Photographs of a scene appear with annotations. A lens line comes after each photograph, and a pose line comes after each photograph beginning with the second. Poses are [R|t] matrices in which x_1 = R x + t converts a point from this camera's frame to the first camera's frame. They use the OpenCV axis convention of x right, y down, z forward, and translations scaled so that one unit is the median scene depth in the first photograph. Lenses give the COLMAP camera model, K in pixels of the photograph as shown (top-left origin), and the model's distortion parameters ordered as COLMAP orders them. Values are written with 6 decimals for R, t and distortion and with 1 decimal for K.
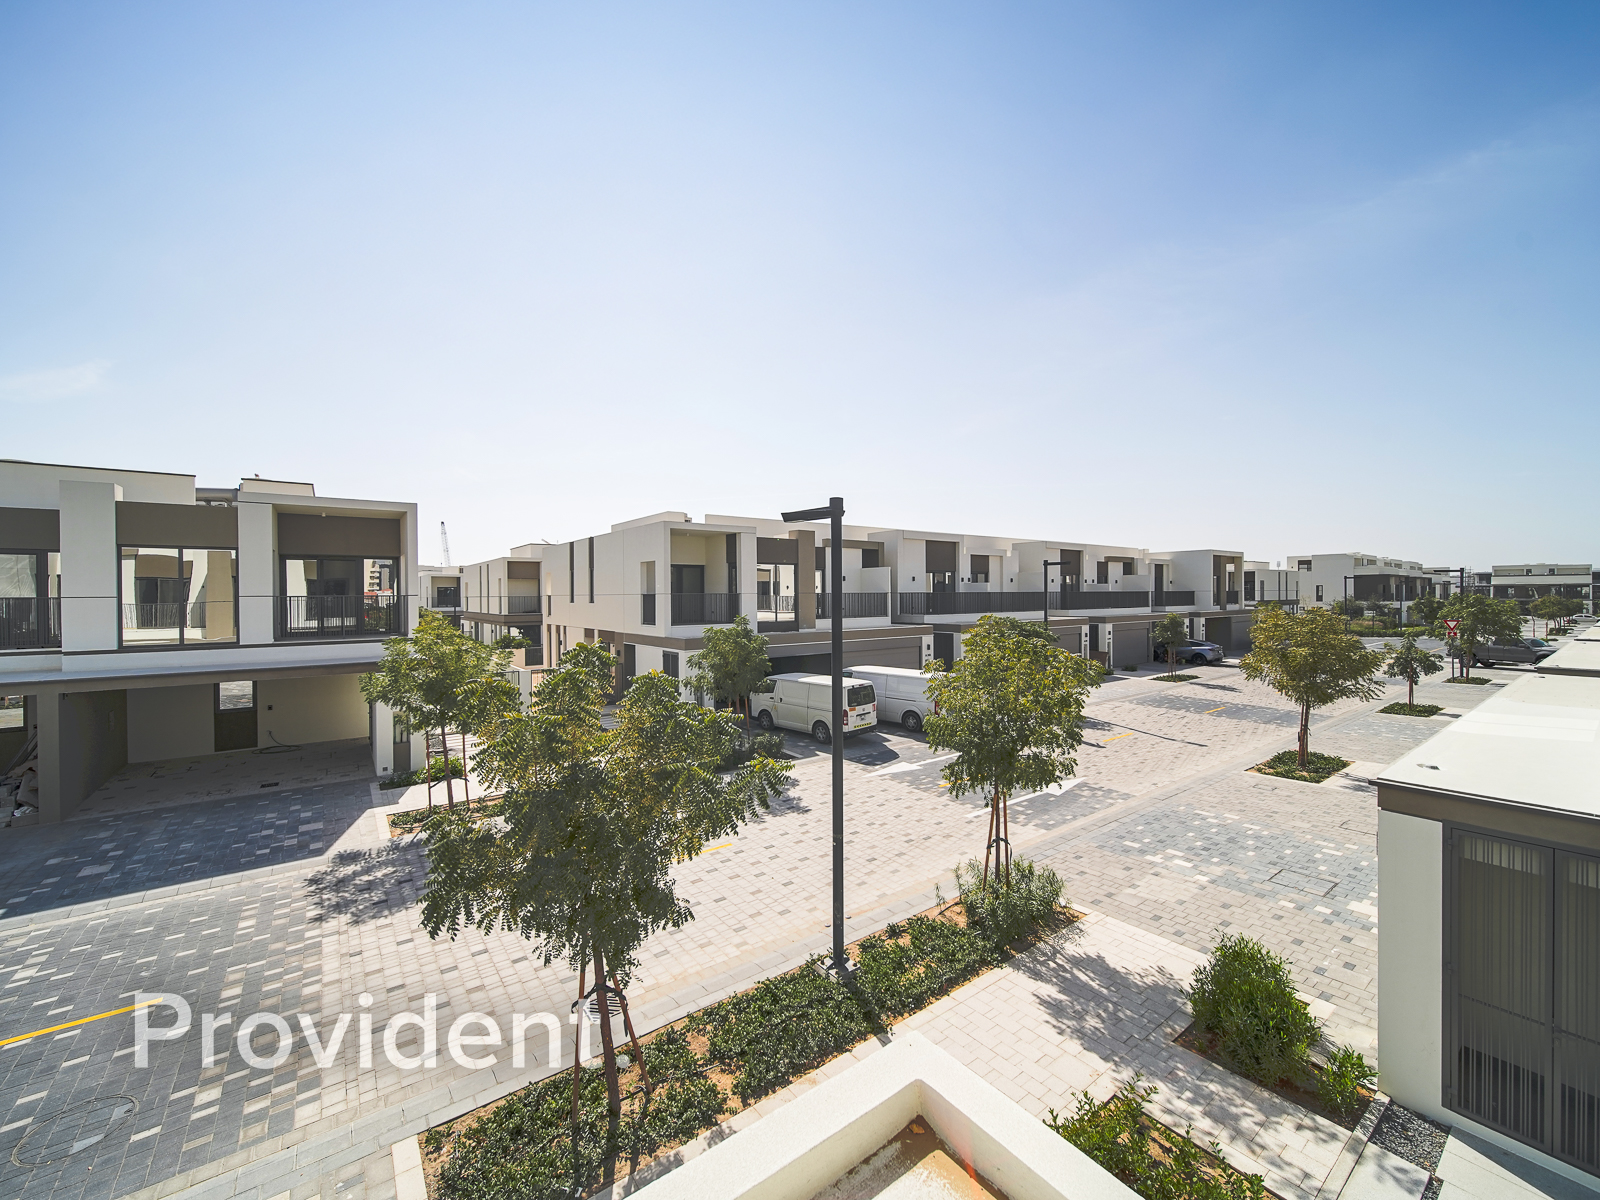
lens RADIAL K [[647.5, 0, 793.8], [0, 647.5, 603.4], [0, 0, 1]] dist [-0.022203, -0.000514]
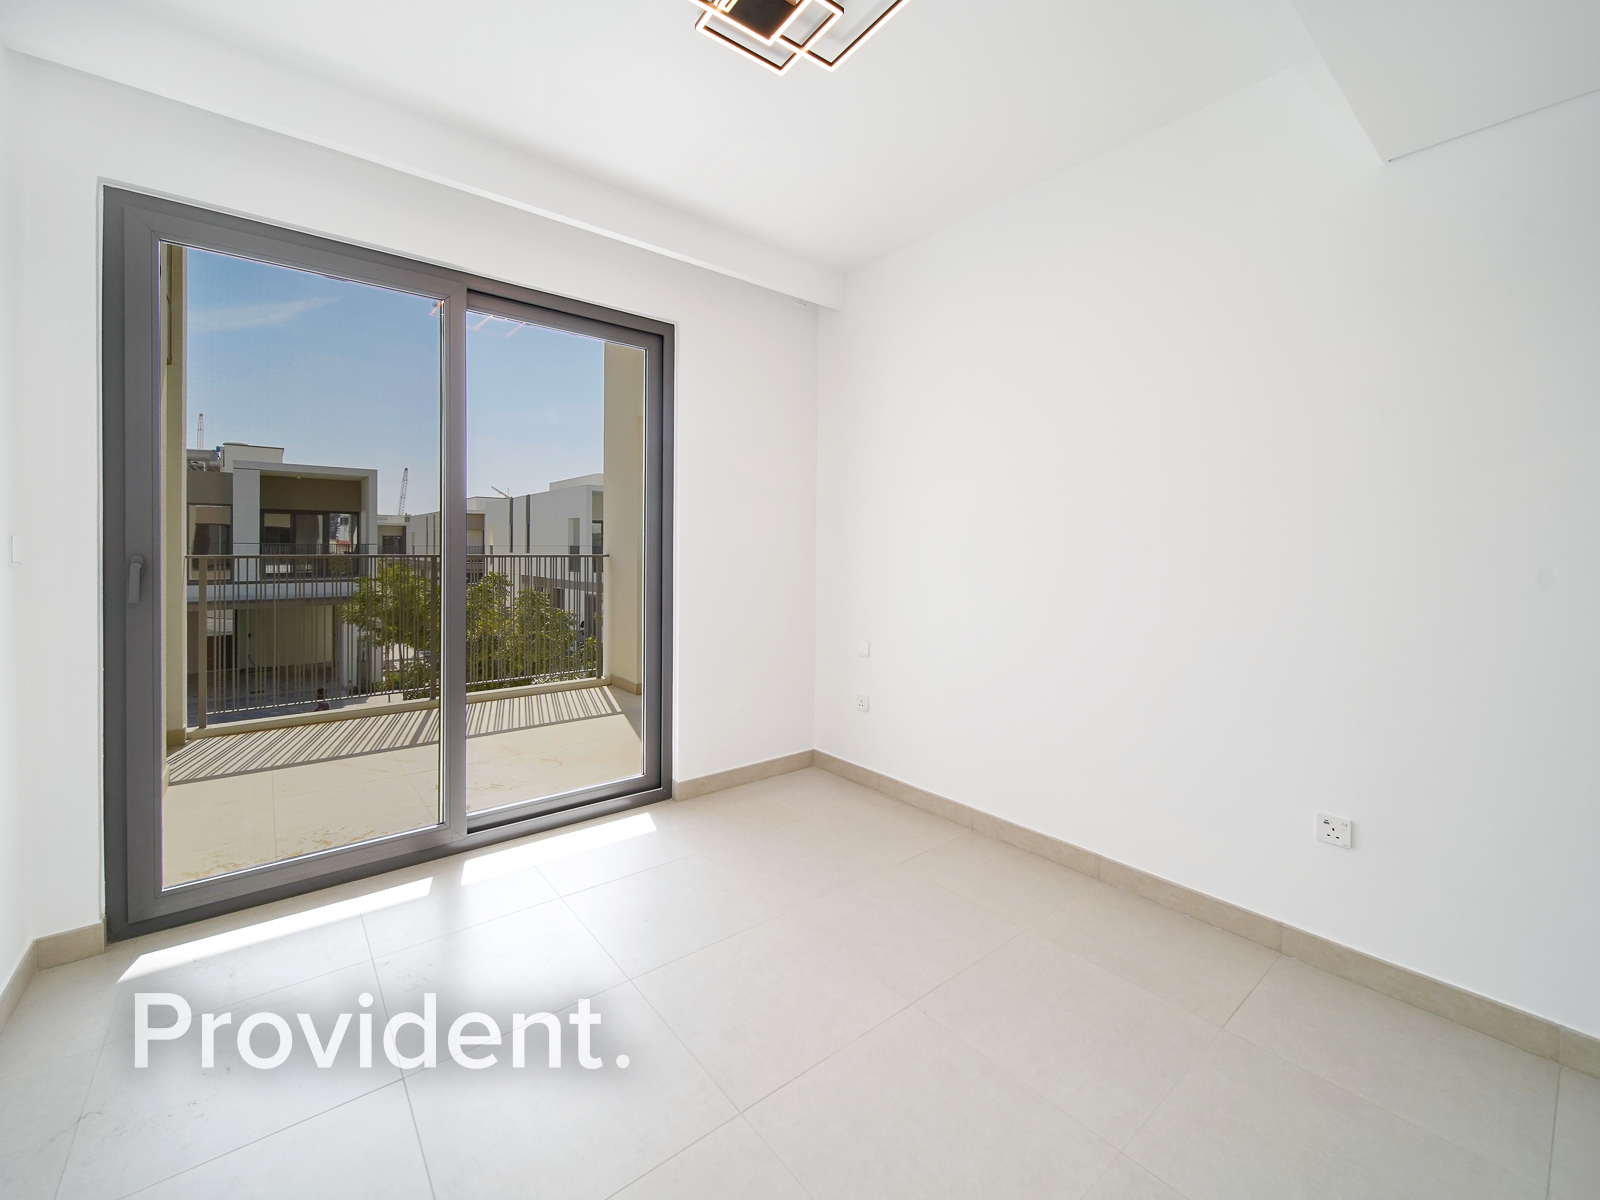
lens RADIAL K [[647.5, 0, 796.5], [0, 647.5, 561.4], [0, 0, 1]] dist [-0.022203, -0.000514]
pose [[0.997339, 0.014218, 0.071500, 0.095466], [-0.014720, 0.999871, 0.006498, 0.000566], [-0.071399, -0.007533, 0.997419, -0.207524]]
